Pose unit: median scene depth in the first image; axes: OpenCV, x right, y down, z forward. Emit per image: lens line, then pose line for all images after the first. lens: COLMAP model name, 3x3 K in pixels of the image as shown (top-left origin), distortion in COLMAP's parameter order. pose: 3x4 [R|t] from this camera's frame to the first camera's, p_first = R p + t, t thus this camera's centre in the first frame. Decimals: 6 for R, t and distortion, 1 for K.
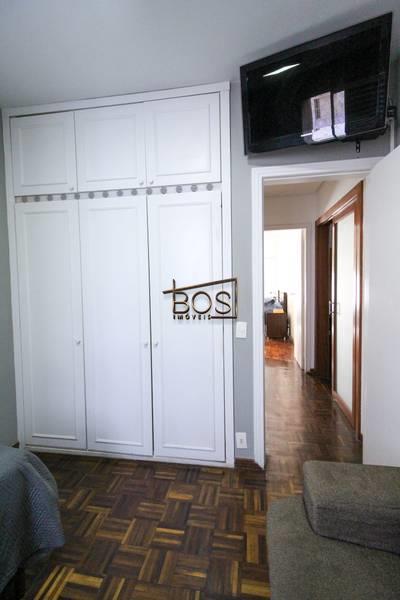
lens RADIAL K [[277.8, 0, 202.6], [0, 277.8, 299.0], [0, 0, 1]] dist [0.004892, -0.002491]
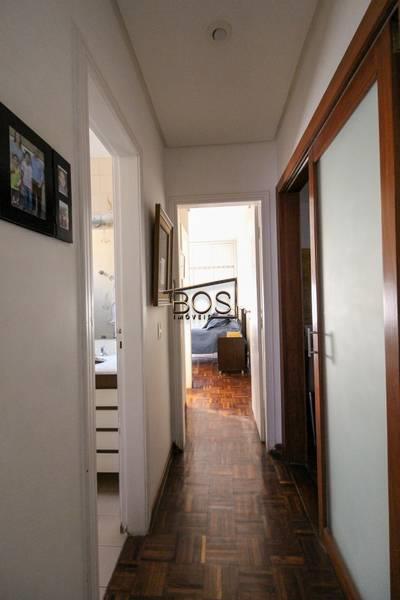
lens RADIAL K [[277.8, 0, 200.7], [0, 277.8, 297.5], [0, 0, 1]] dist [0.004892, -0.002491]
pose [[0.994872, -0.003584, 0.101077, 0.177675], [0.010226, 0.997815, -0.065273, -0.012937], [-0.100622, 0.065972, 0.992735, 0.428011]]
